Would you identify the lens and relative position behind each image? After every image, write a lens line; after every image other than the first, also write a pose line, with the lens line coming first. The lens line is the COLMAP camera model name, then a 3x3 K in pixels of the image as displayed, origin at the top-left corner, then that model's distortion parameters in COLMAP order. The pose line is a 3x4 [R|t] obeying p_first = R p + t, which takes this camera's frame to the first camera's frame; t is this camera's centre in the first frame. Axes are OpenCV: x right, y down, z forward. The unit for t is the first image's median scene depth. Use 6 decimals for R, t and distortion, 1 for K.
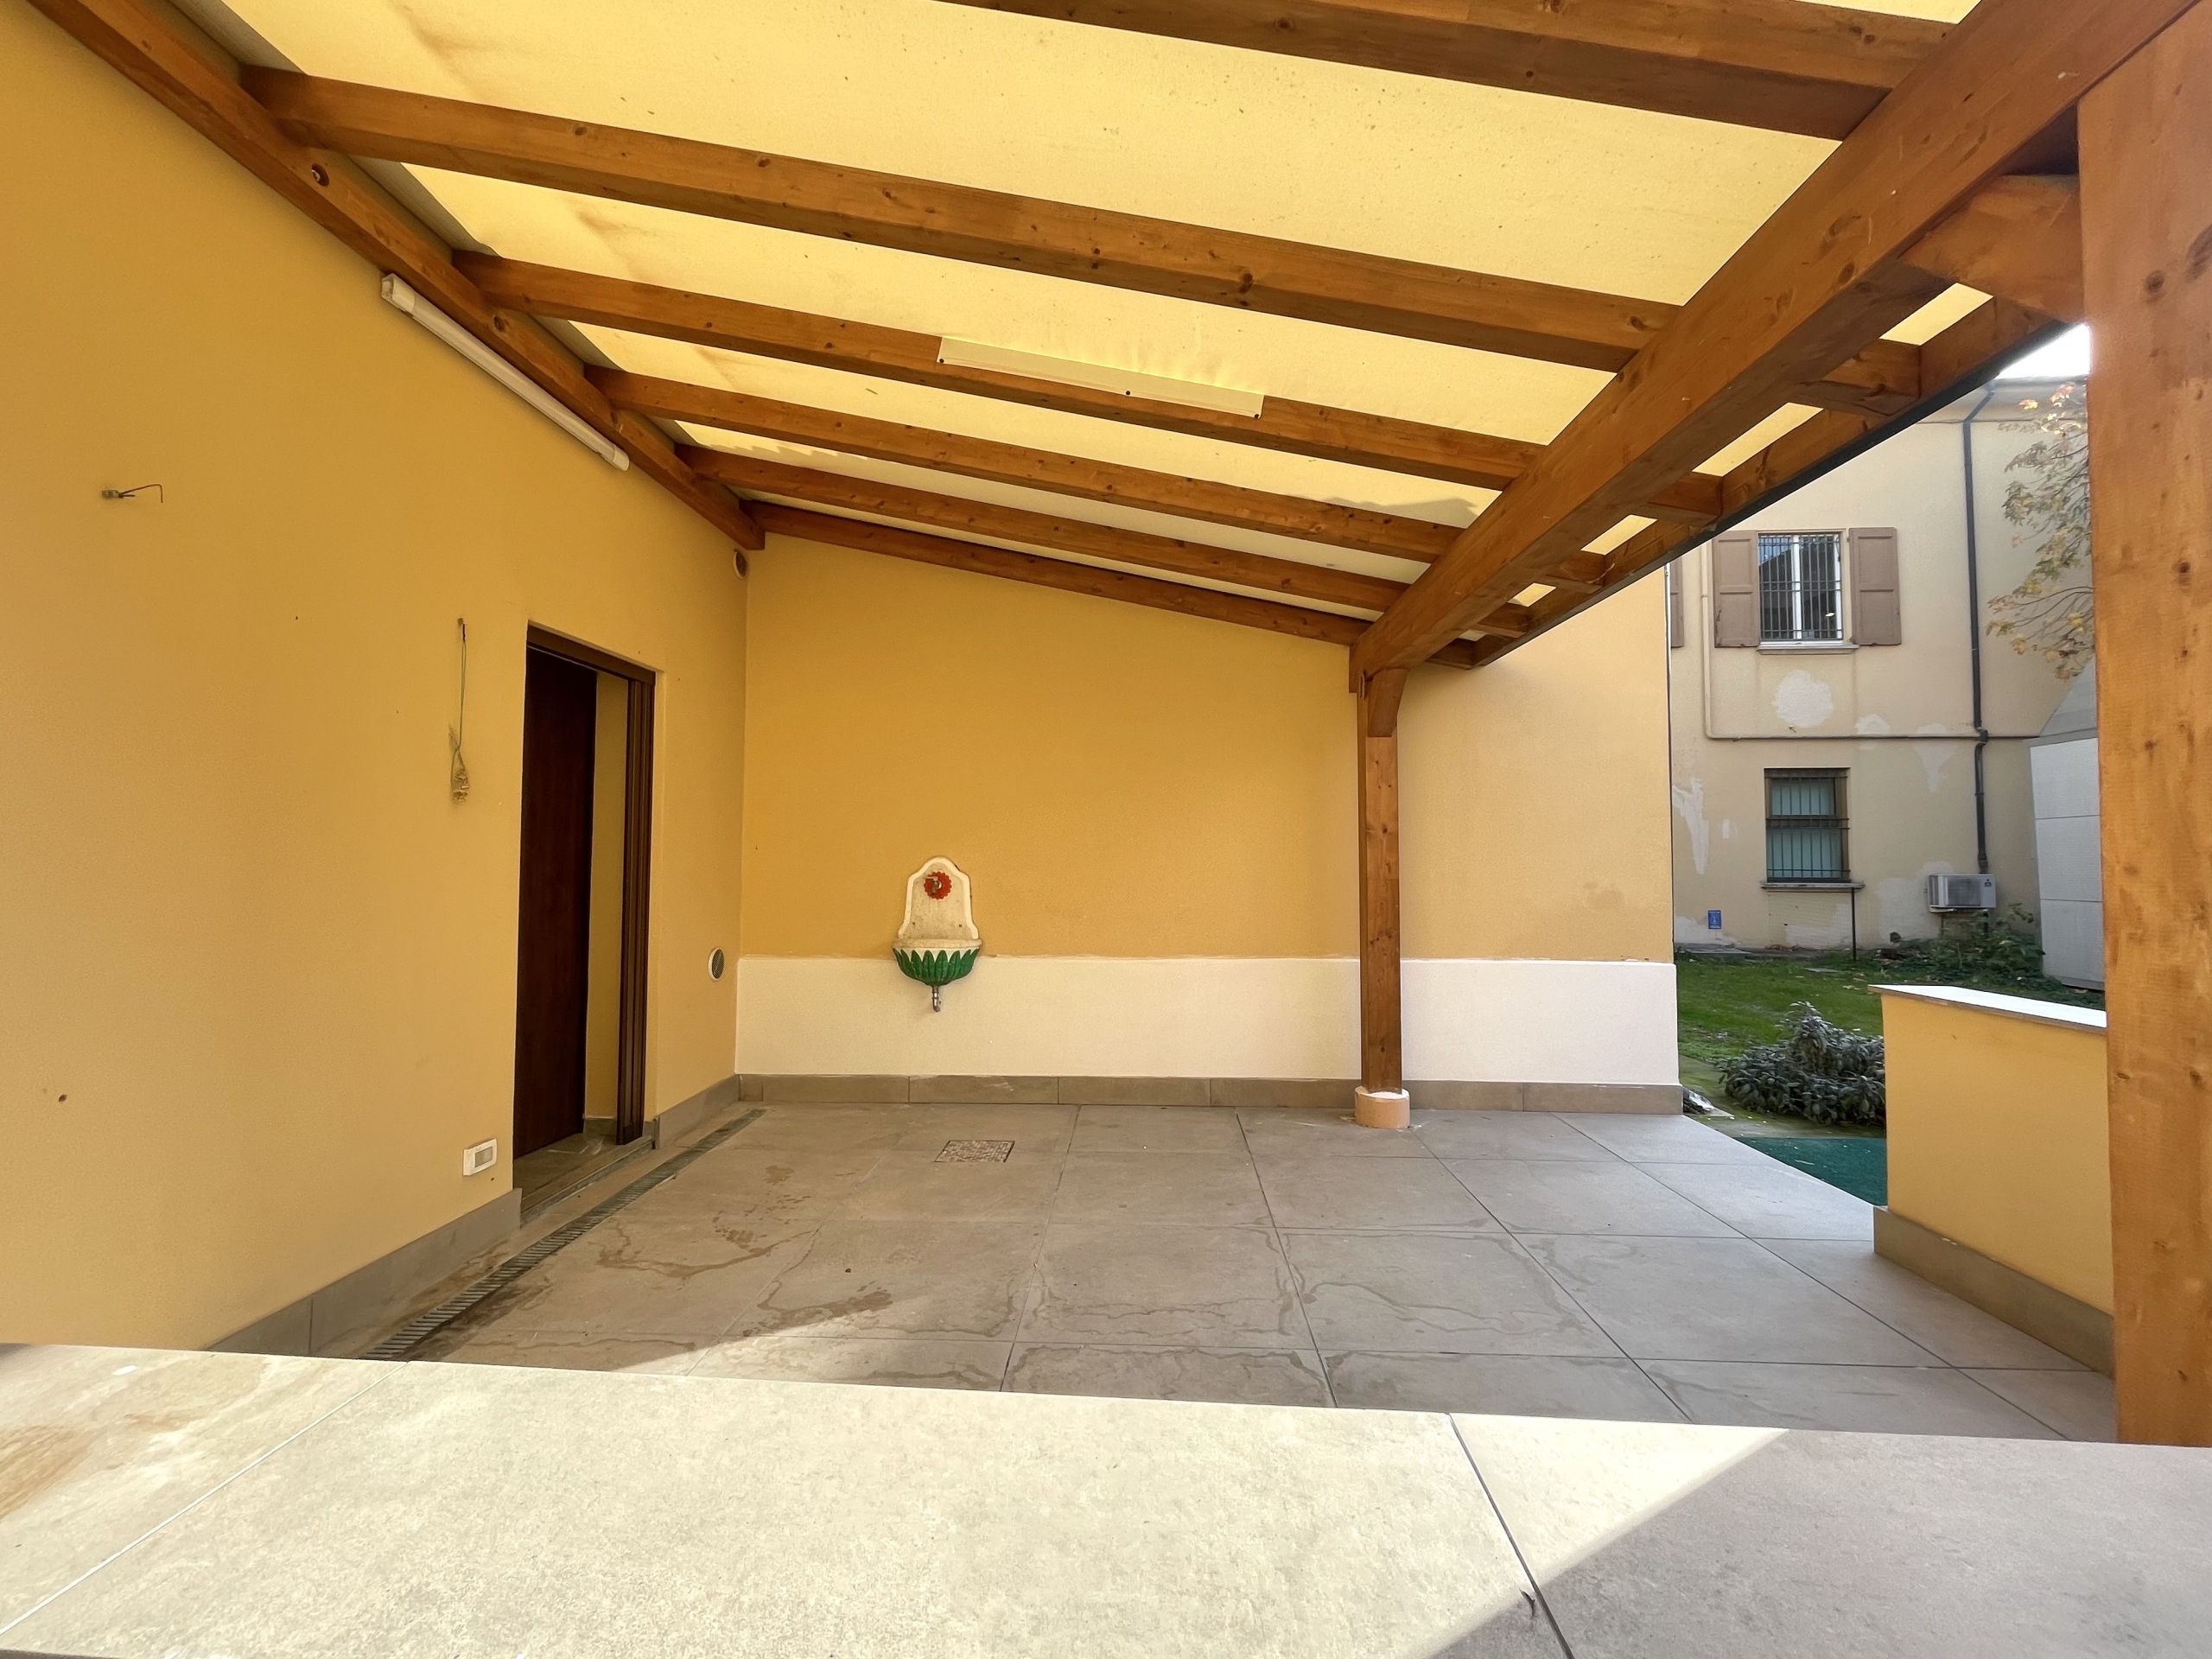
lens RADIAL K [[918.8, 0, 1079.0], [0, 918.8, 820.0], [0, 0, 1]] dist [0.000035, -0.000019]
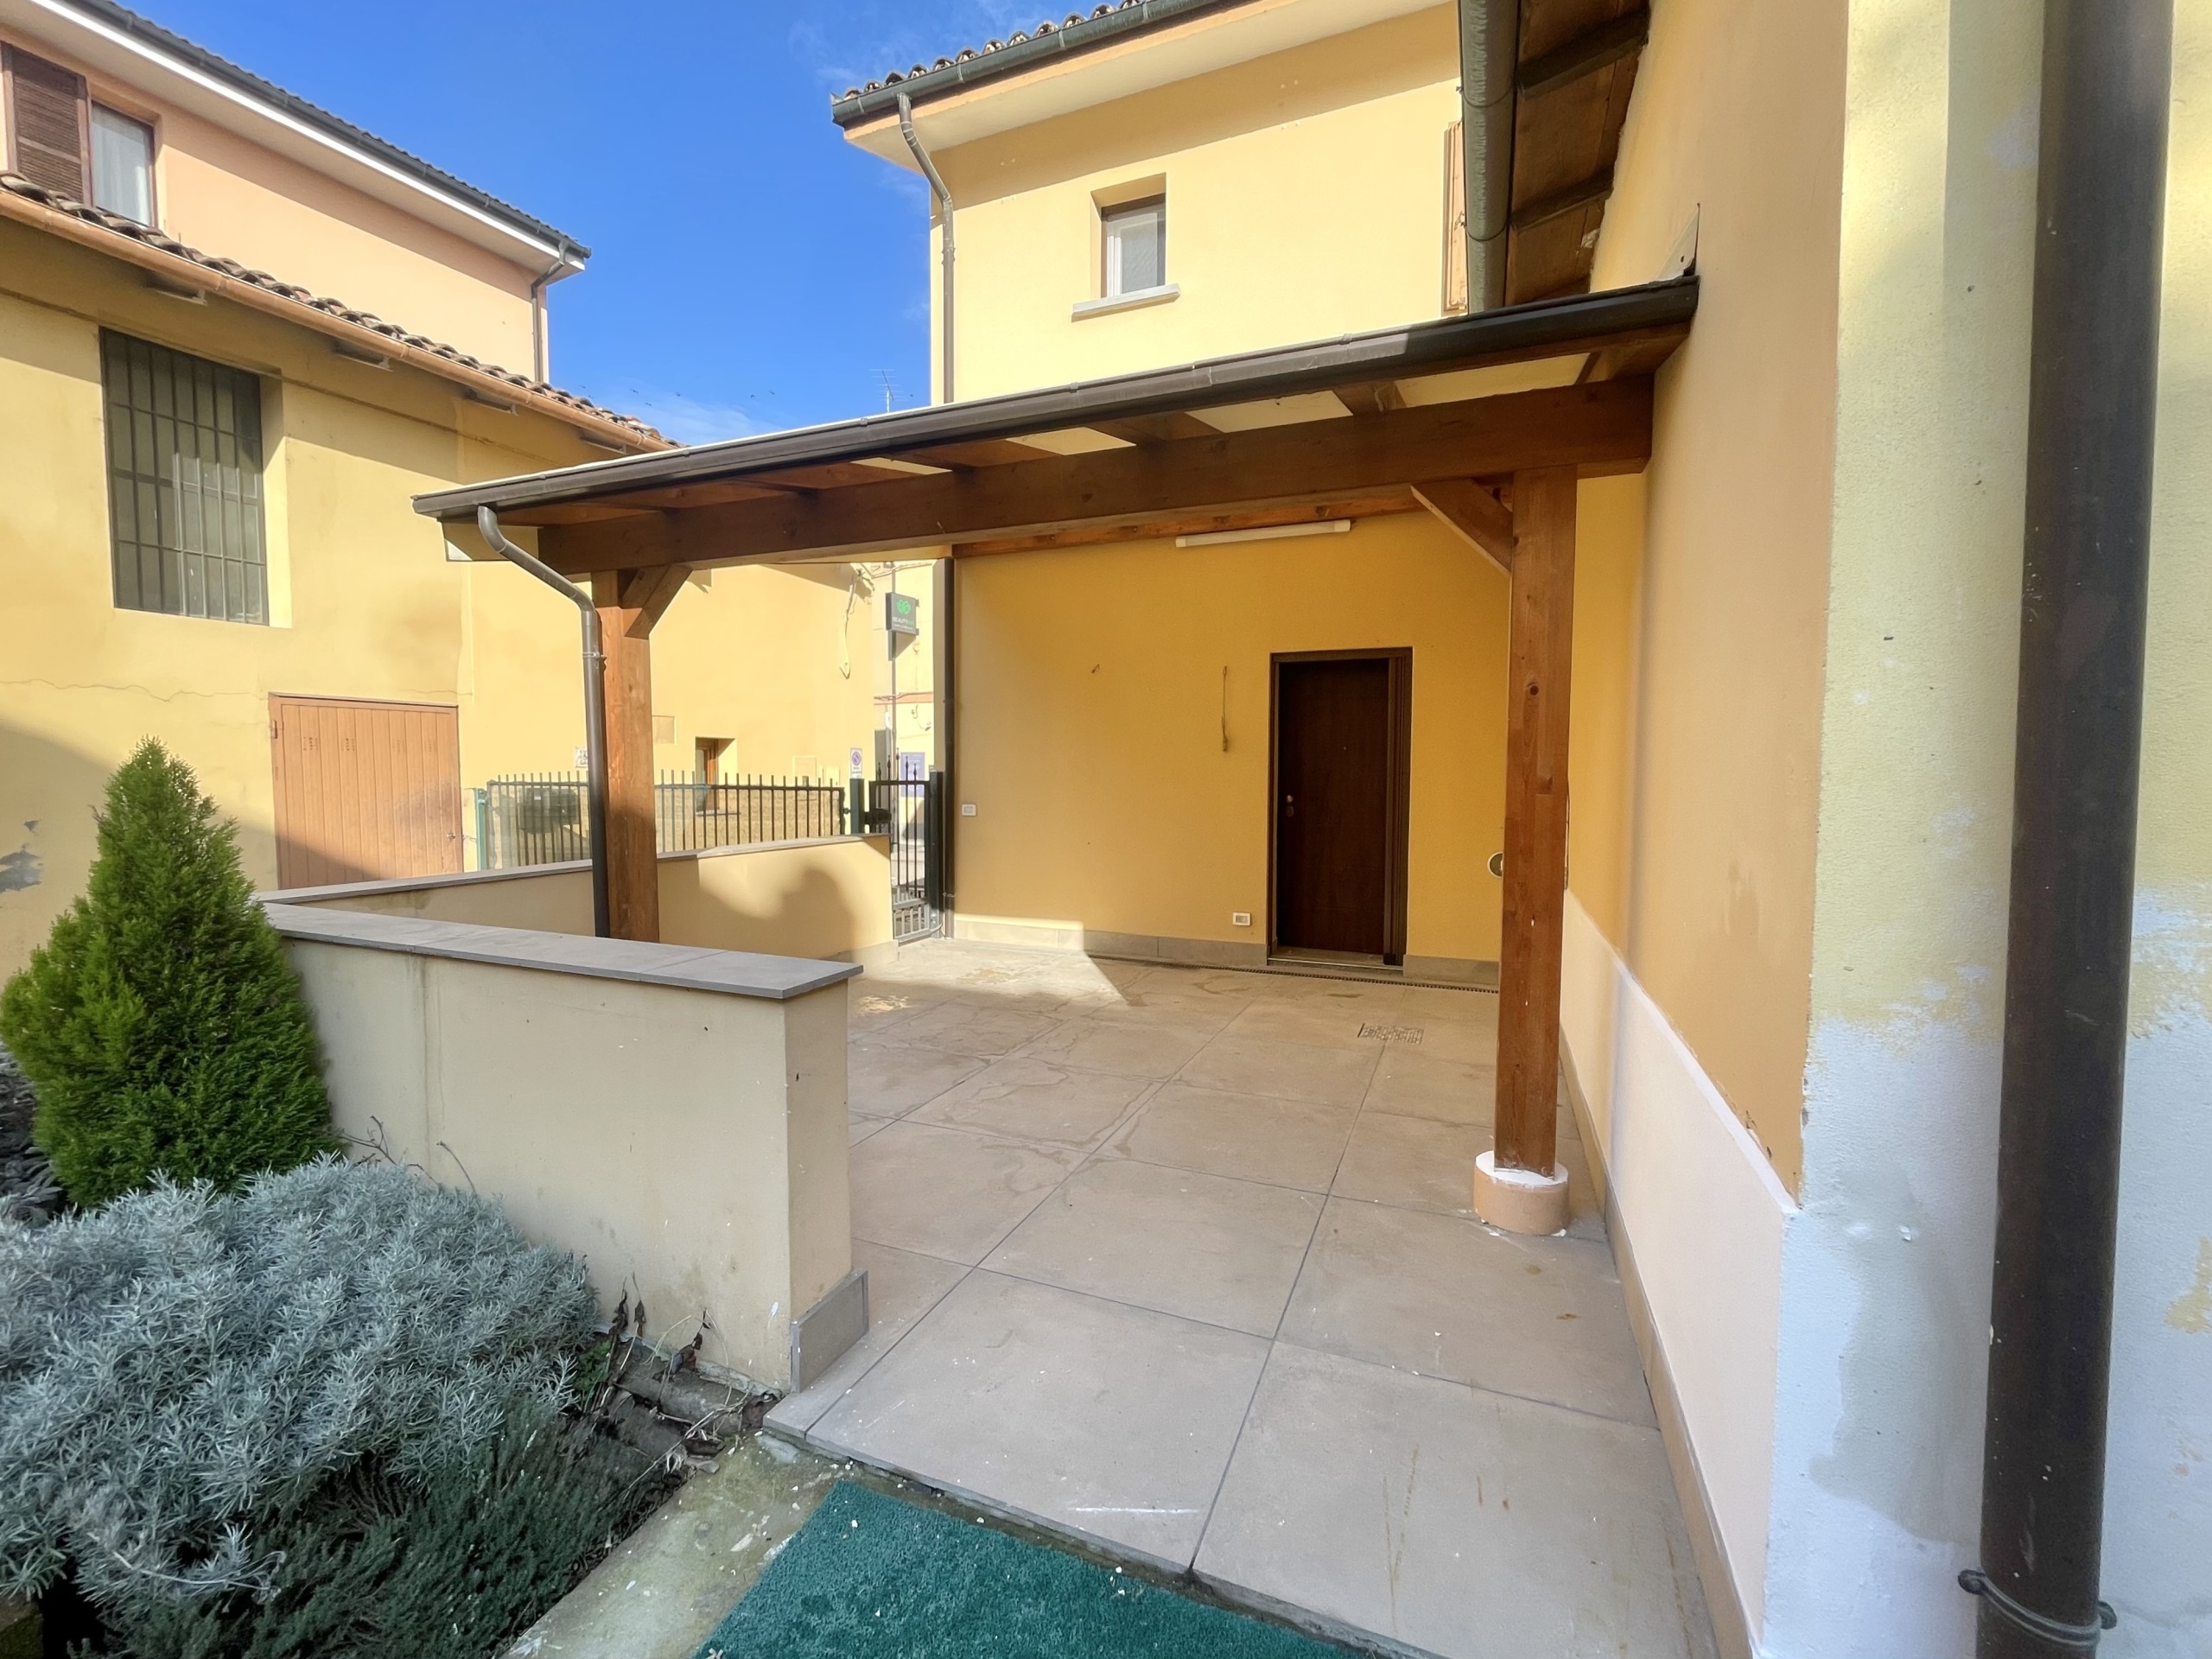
lens RADIAL K [[895.7, 0, 1109.8], [0, 895.7, 819.9], [0, 0, 1]] dist [-0.001092, -0.000613]
pose [[-0.298885, 0.046096, -0.953175, 1.339919], [0.035212, 0.998685, 0.037256, 0.049575], [0.953639, -0.022428, -0.300115, 1.284721]]
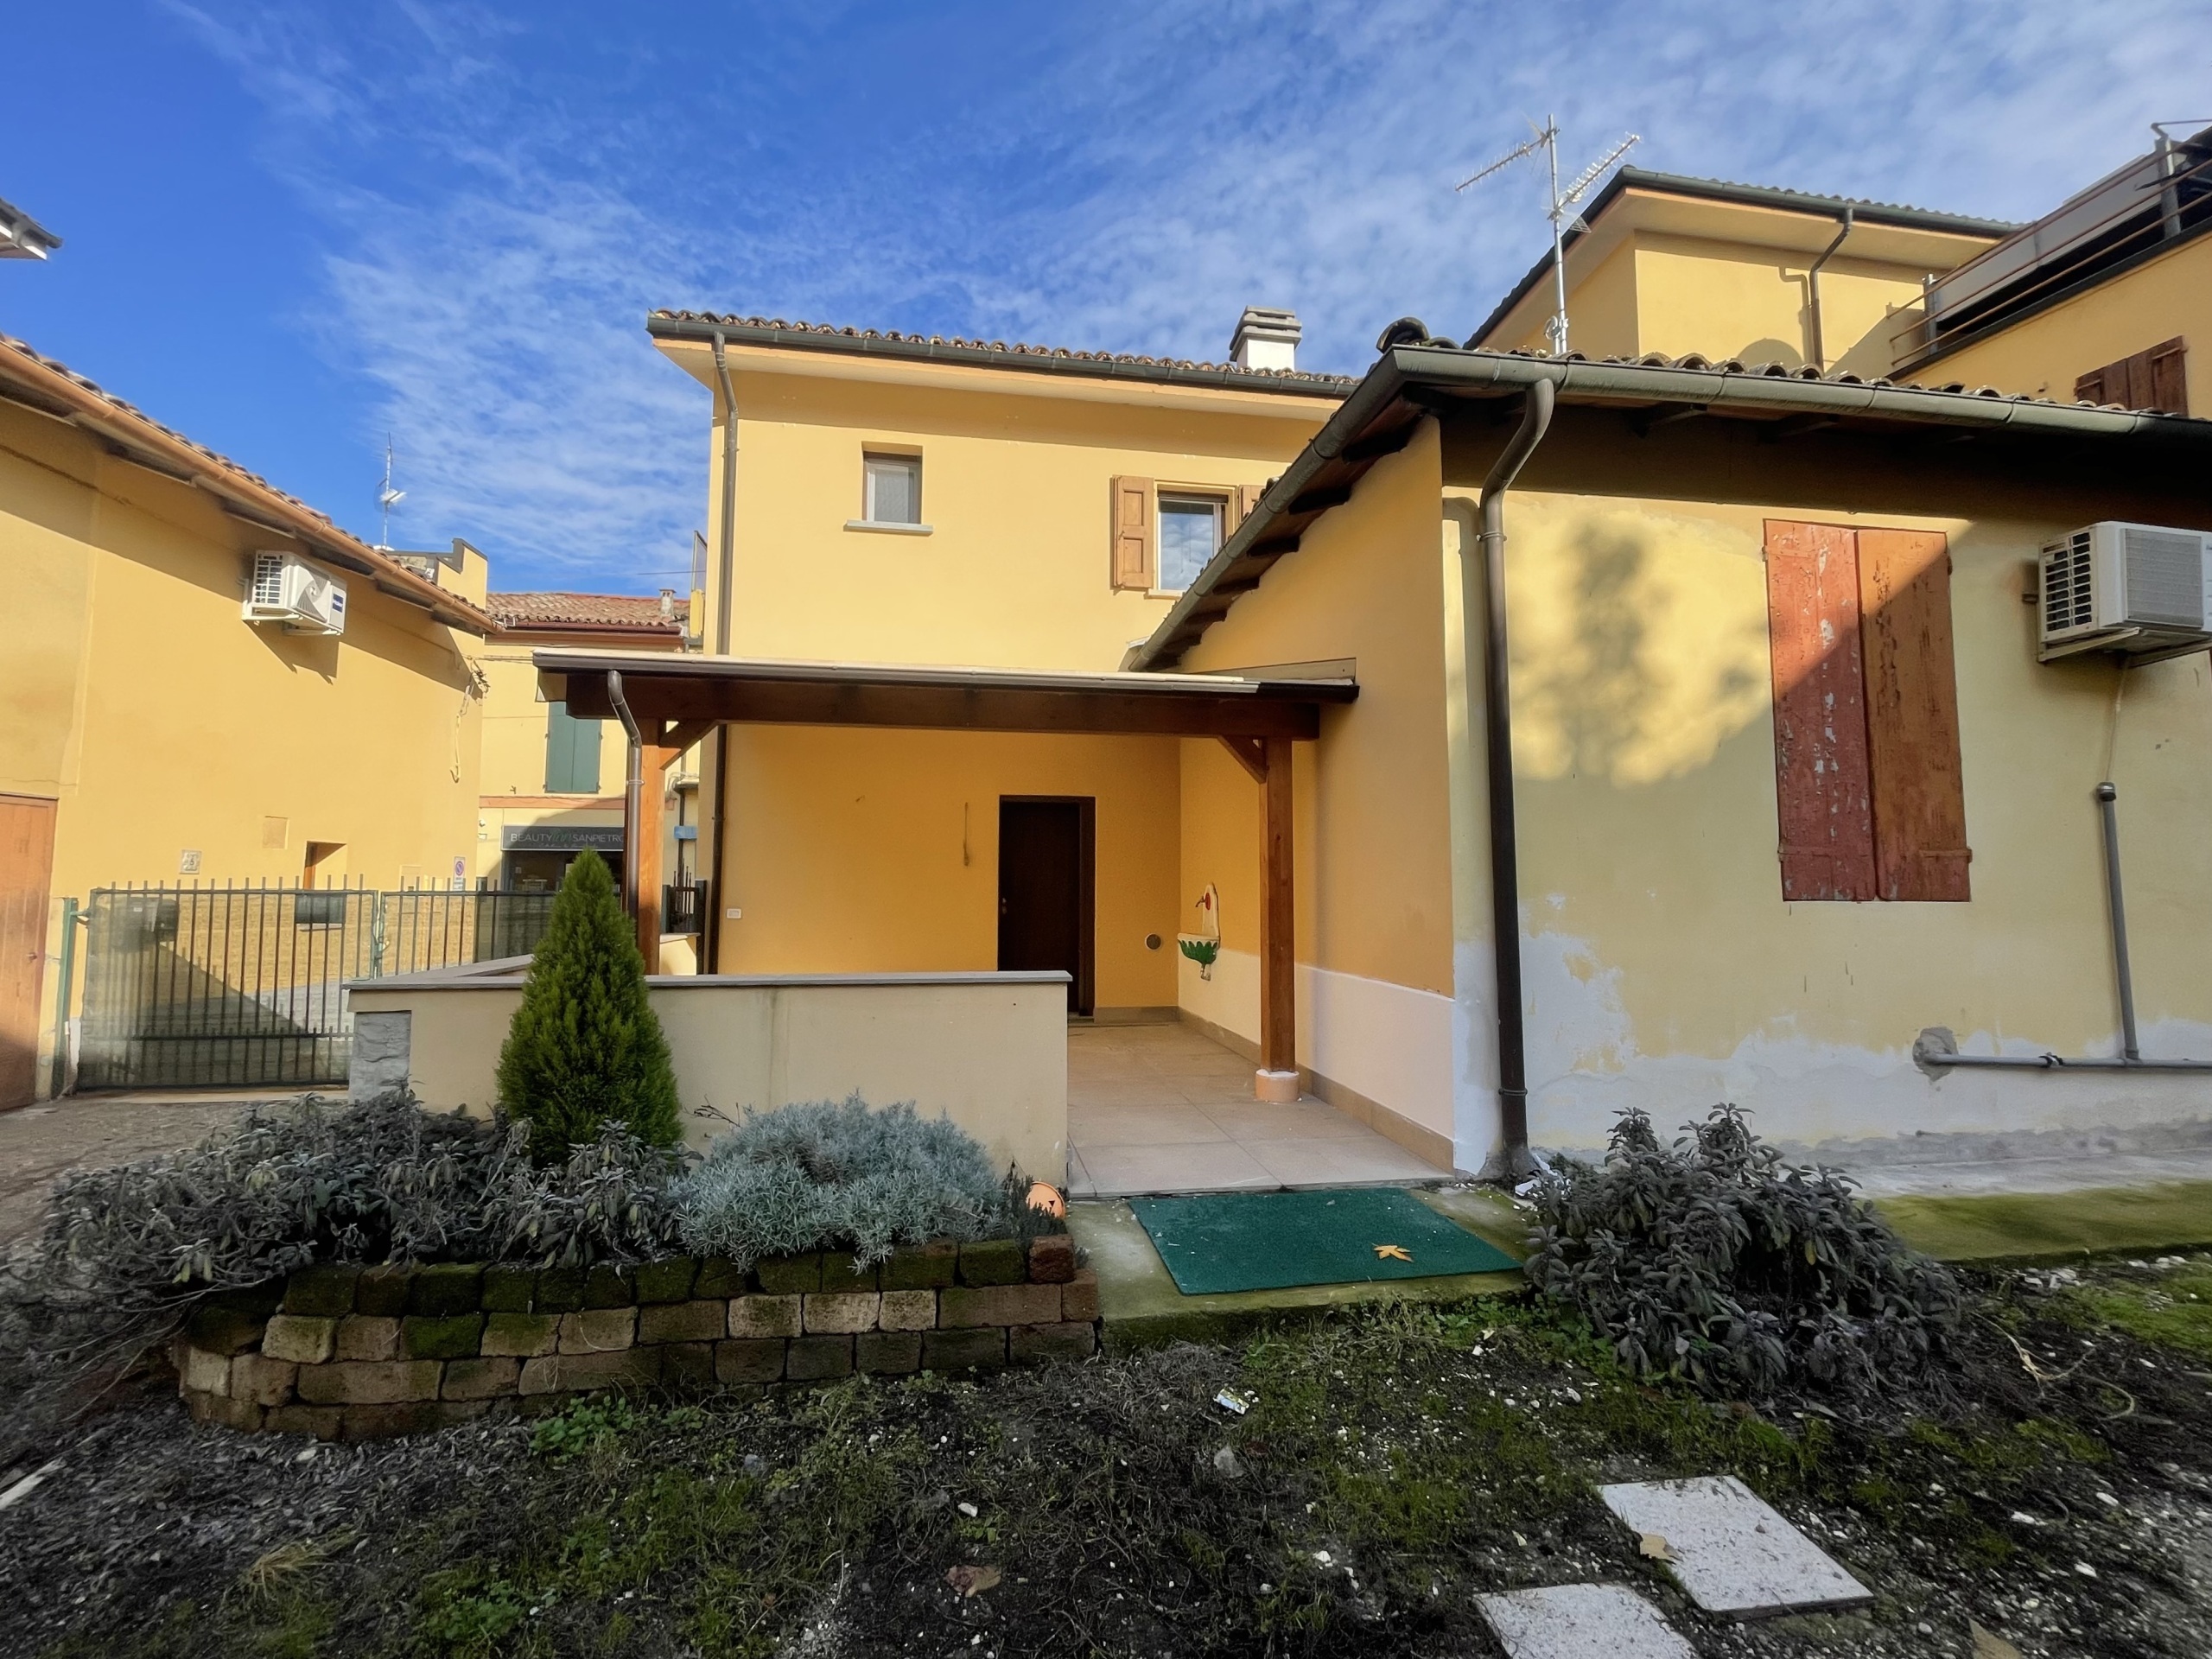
lens RADIAL K [[875.8, 0, 1083.4], [0, 875.8, 830.6], [0, 0, 1]] dist [-0.002550, -0.000187]
pose [[0.223814, -0.068363, -0.972231, 1.974406], [0.038275, 0.997384, -0.061321, 0.051547], [0.973880, -0.023488, 0.225845, 0.692136]]
